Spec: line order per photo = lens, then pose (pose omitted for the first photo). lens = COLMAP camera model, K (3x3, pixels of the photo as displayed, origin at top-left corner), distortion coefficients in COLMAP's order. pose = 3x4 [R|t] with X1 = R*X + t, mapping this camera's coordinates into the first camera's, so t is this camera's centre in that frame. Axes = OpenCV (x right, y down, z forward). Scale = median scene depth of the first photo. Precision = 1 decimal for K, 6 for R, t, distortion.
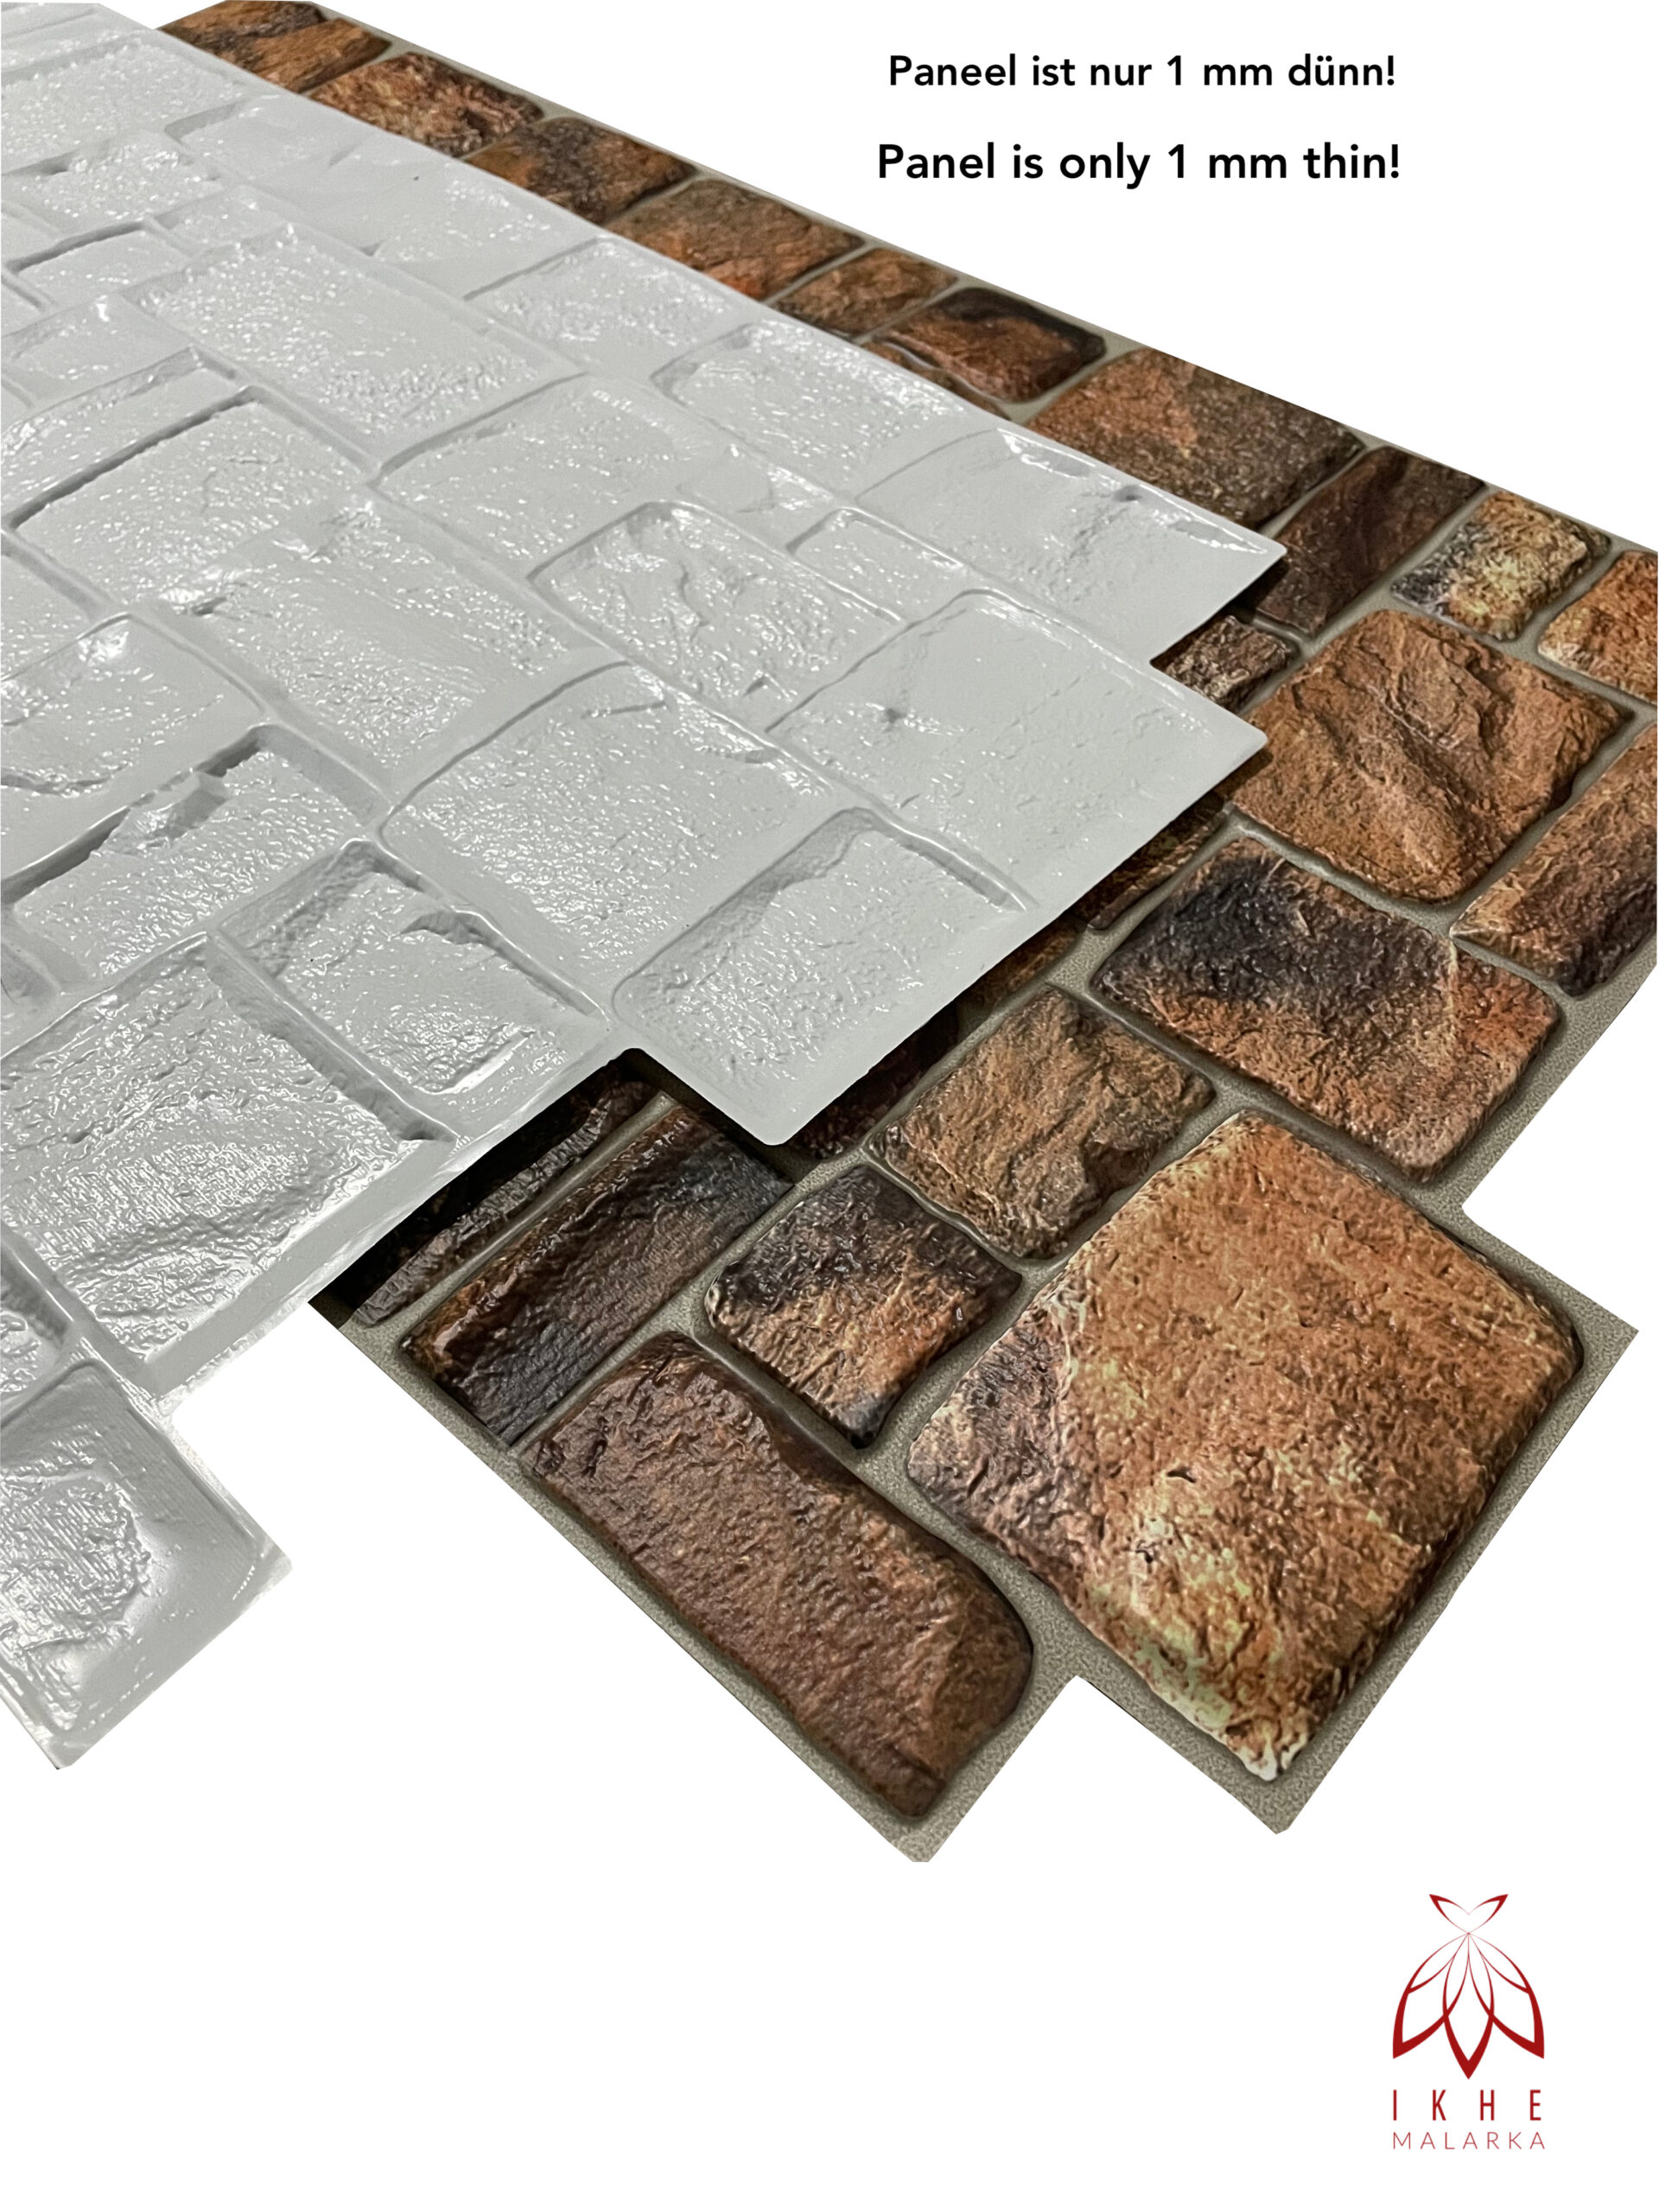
lens RADIAL K [[1577.1, 0, 818.2], [0, 1577.1, 1158.7], [0, 0, 1]] dist [0.139688, -0.206141]
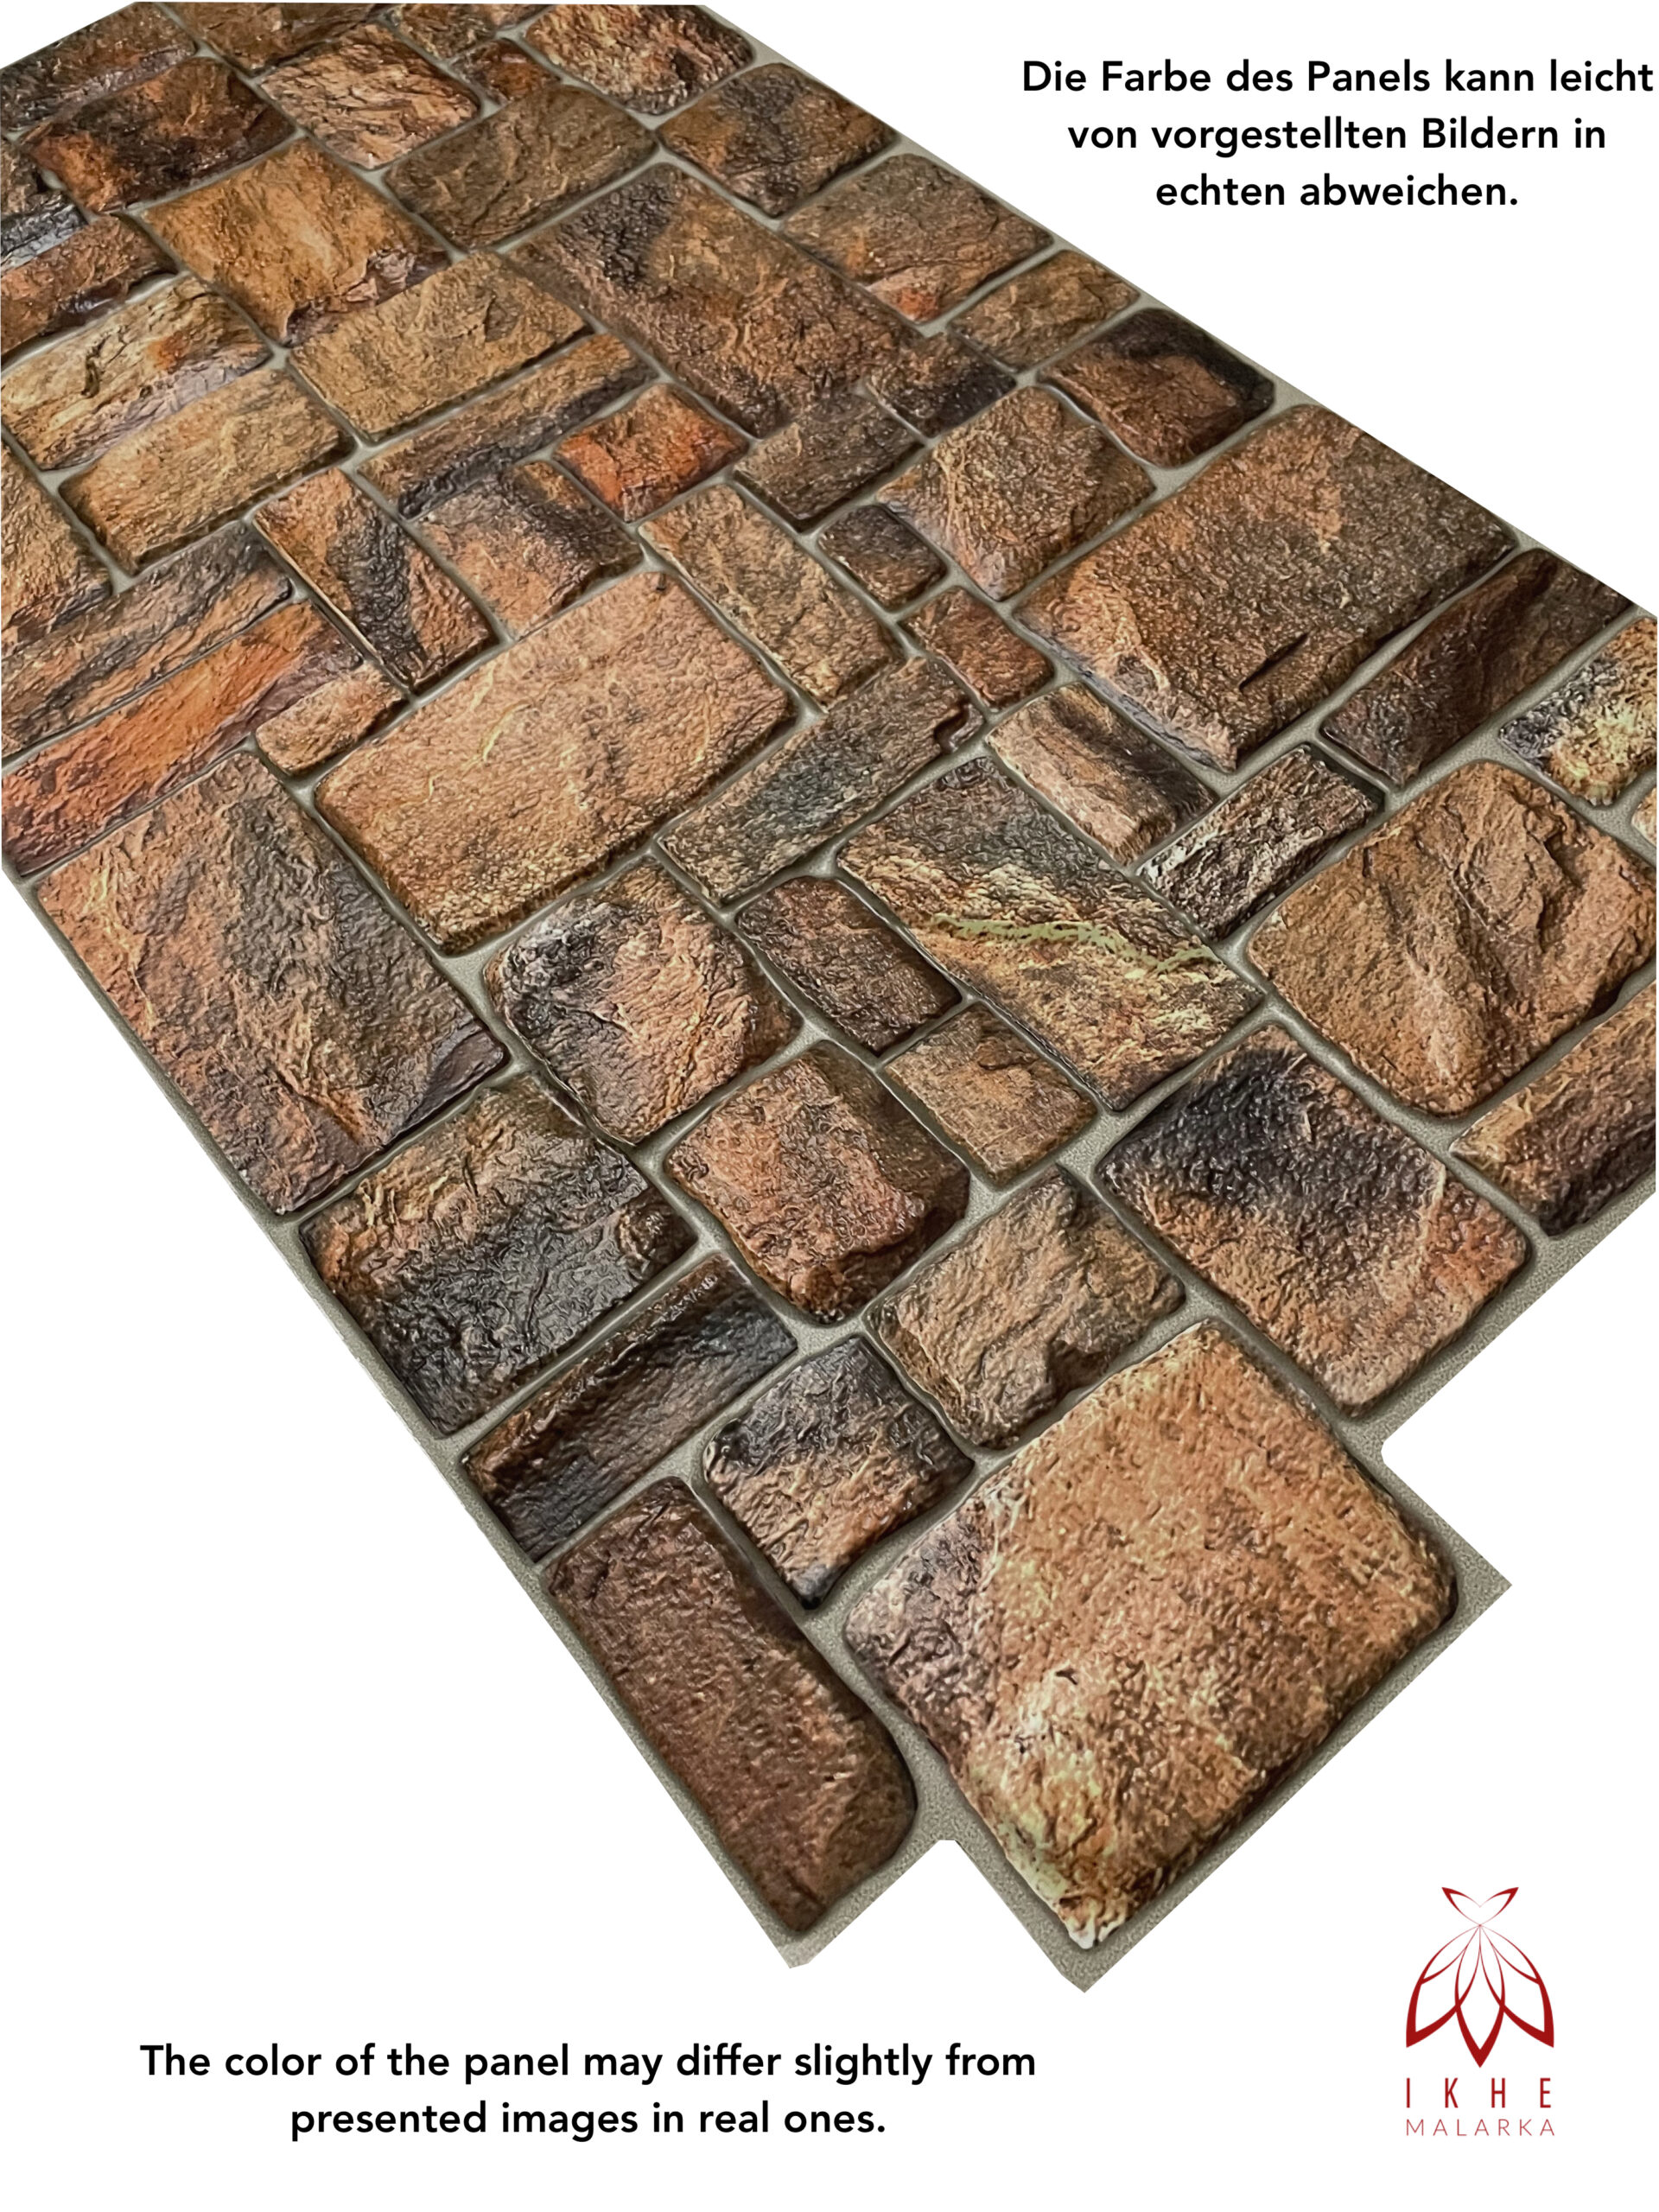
lens RADIAL K [[1577.1, 0, 818.2], [0, 1577.1, 1158.7], [0, 0, 1]] dist [0.139688, -0.206141]
pose [[0.984140, 0.102168, -0.145020, 0.154748], [-0.075904, 0.981404, 0.176308, -0.326848], [0.160336, -0.162504, 0.973594, -0.111971]]
